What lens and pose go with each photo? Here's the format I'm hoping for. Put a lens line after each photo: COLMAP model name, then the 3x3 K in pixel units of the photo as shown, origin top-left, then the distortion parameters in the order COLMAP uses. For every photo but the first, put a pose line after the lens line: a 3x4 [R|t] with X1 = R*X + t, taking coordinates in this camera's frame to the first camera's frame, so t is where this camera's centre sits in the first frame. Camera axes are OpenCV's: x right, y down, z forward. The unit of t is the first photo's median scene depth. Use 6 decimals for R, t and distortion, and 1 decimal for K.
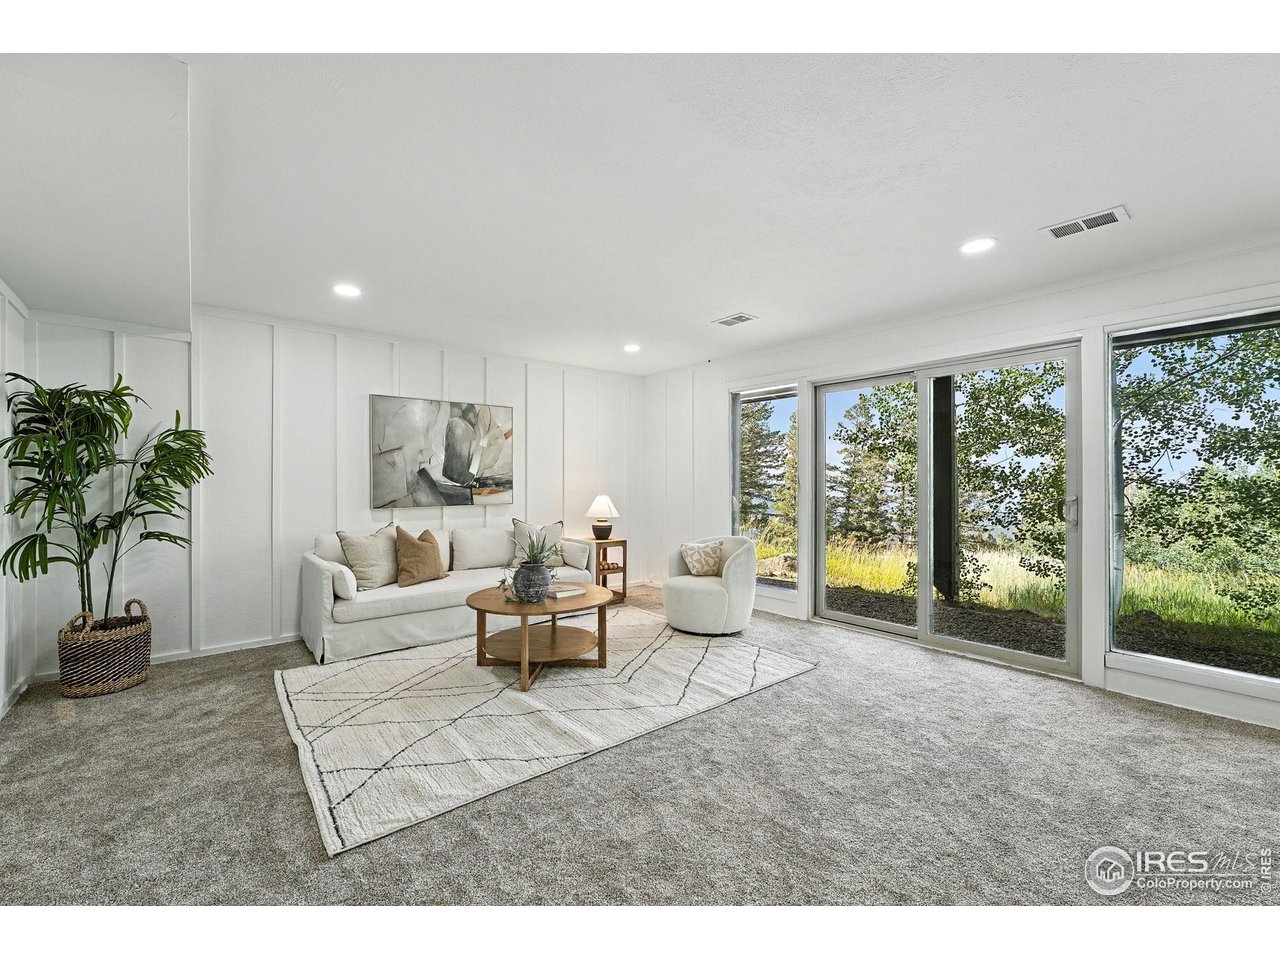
lens RADIAL K [[608.2, 0, 640.0], [0, 608.2, 480.0], [0, 0, 1]] dist [0.001408, 0.000485]
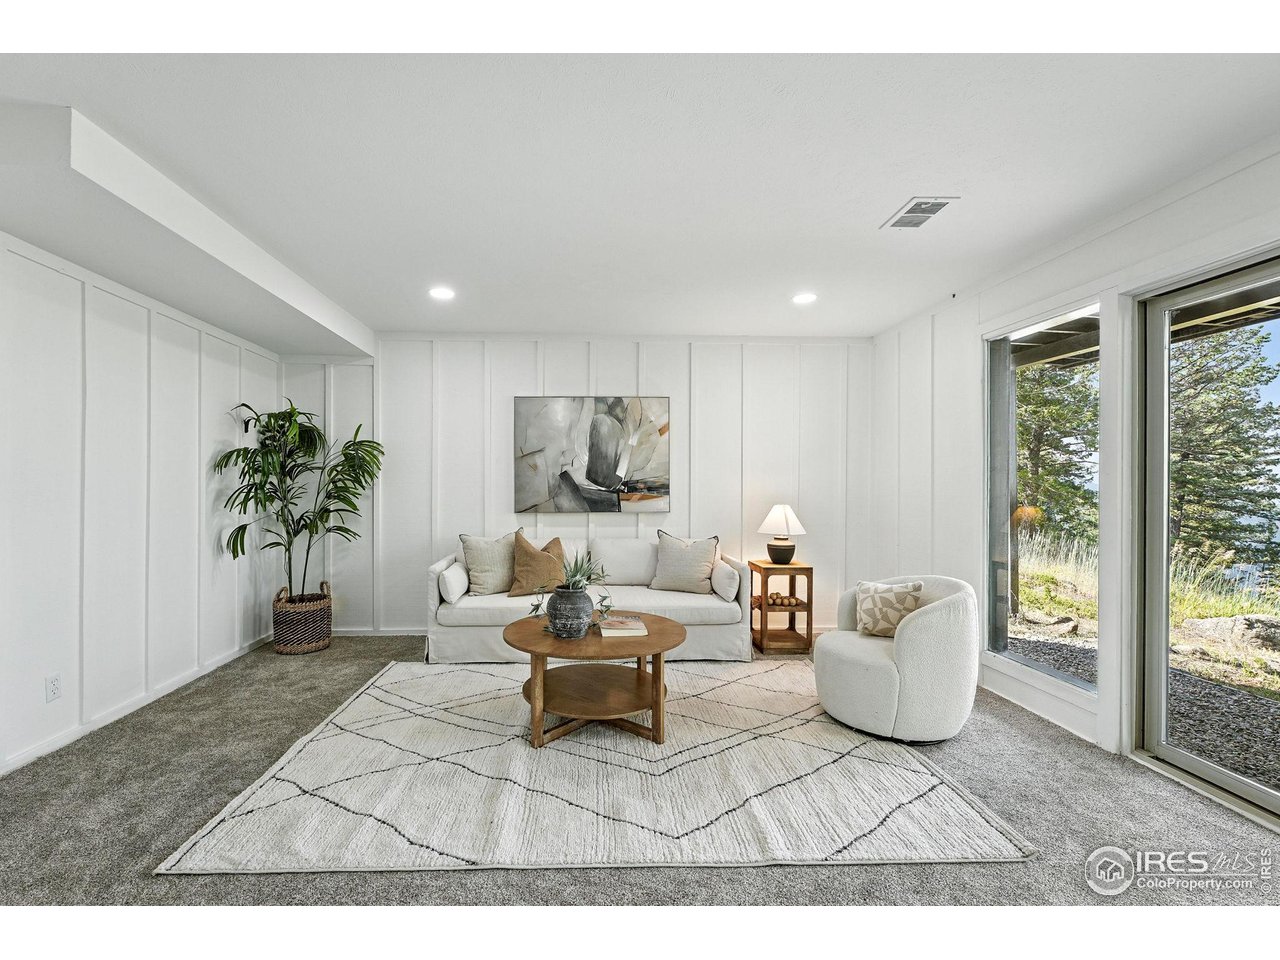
lens RADIAL K [[608.2, 0, 640.0], [0, 608.2, 480.0], [0, 0, 1]] dist [0.001408, 0.000485]
pose [[0.753727, -0.003965, -0.657176, 0.341837], [-0.001726, 0.999966, -0.008014, 0.001791], [0.657186, 0.007175, 0.753695, 0.376189]]
